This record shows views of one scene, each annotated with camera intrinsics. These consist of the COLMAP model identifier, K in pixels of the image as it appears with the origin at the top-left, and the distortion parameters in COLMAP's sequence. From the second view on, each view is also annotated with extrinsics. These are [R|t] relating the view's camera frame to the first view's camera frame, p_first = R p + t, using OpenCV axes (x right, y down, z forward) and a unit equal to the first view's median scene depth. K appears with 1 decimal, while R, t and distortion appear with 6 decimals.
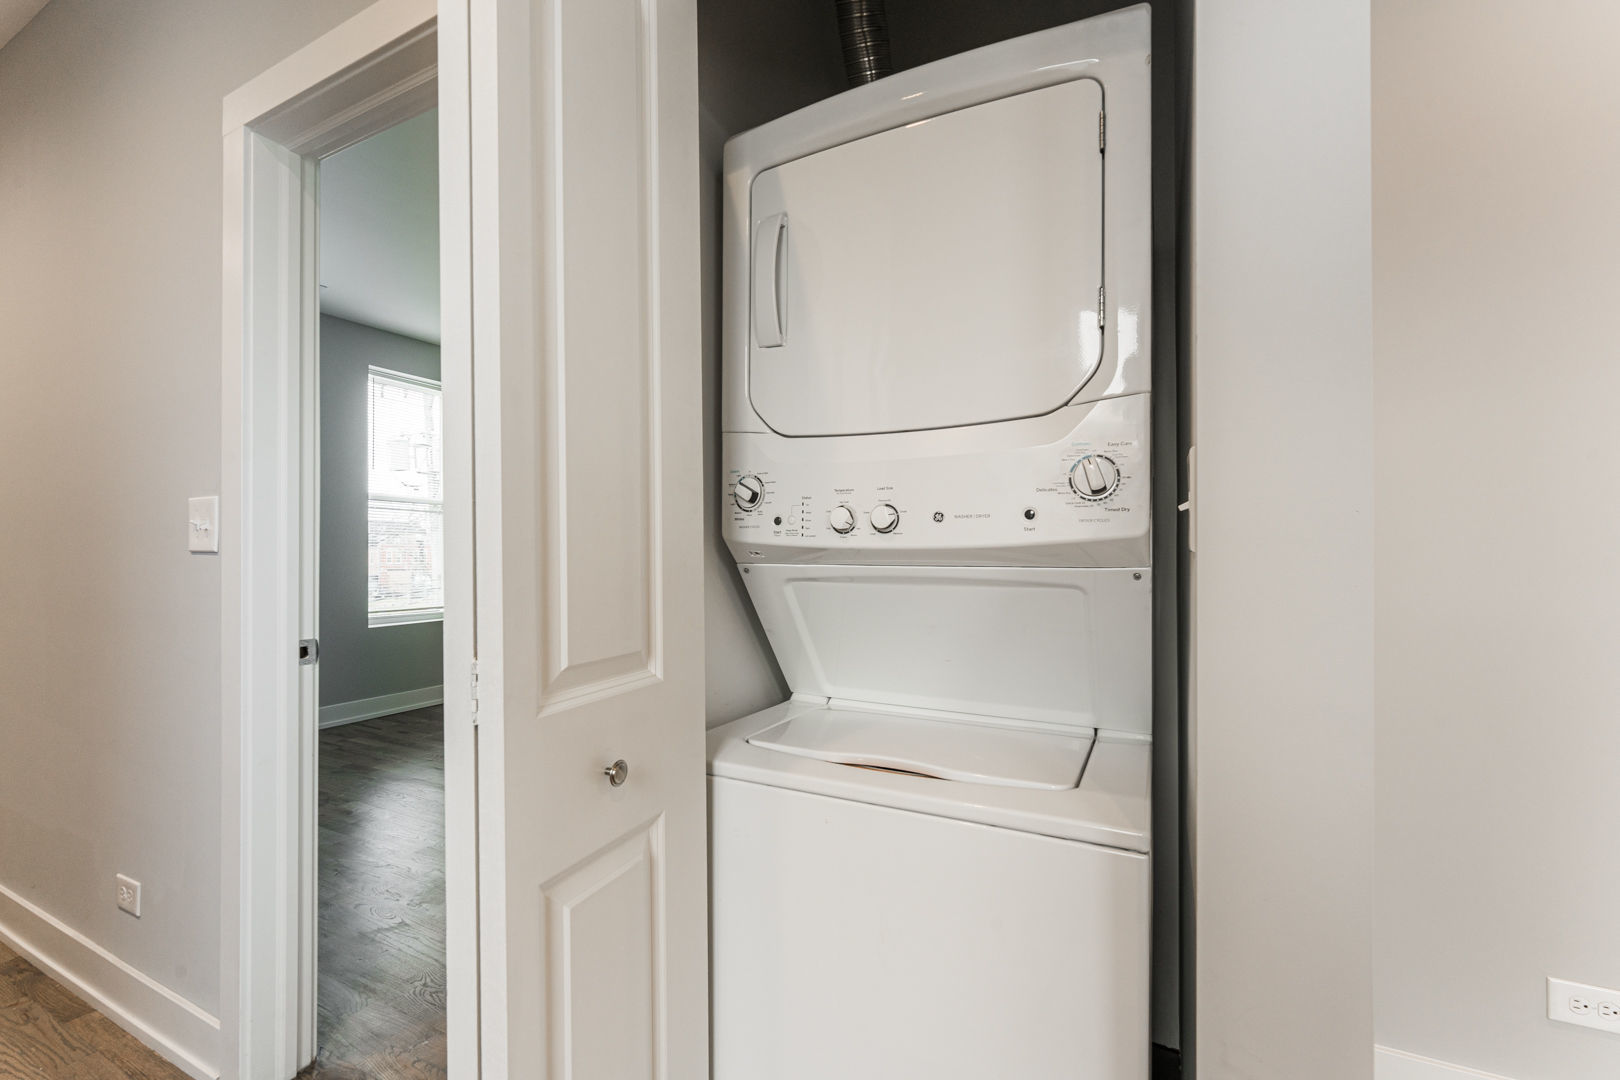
lens RADIAL K [[678.1, 0, 809.4], [0, 678.1, 550.2], [0, 0, 1]] dist [-0.000082, 0.000117]
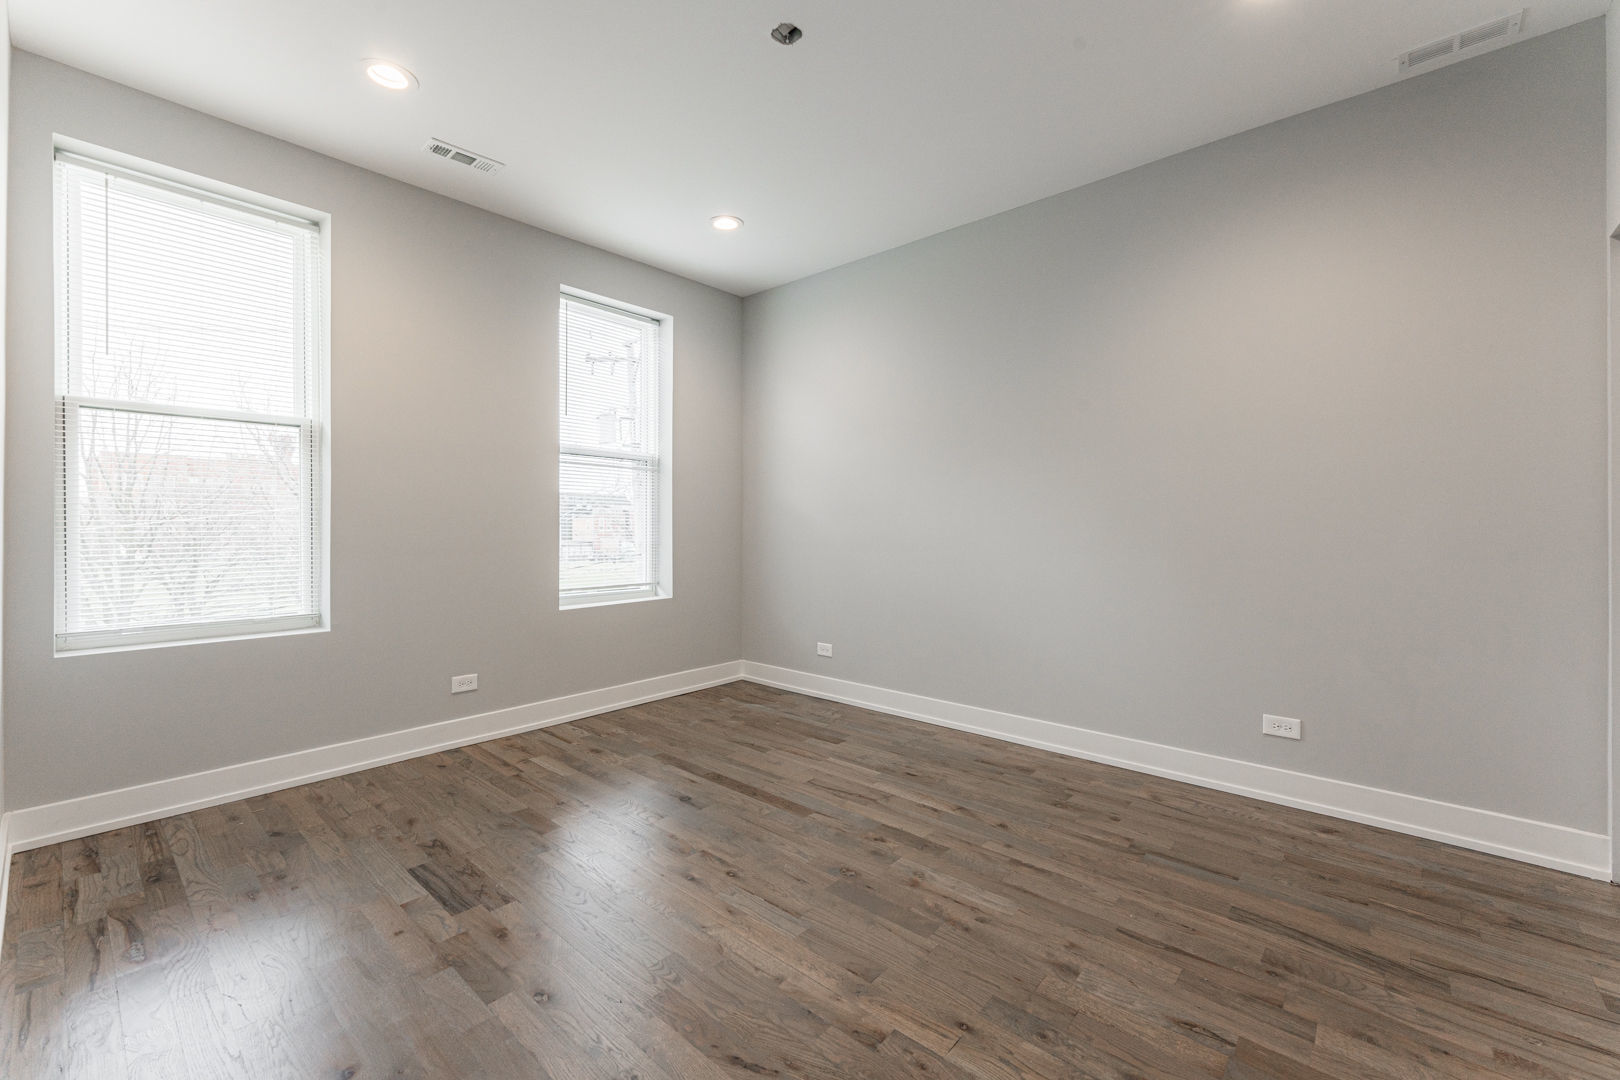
lens RADIAL K [[678.1, 0, 808.9], [0, 678.1, 531.5], [0, 0, 1]] dist [-0.000082, 0.000117]
pose [[0.966864, 0.009090, -0.255128, -0.154956], [-0.004967, 0.999847, 0.016797, 0.004864], [0.255242, -0.014973, 0.966761, 0.291710]]
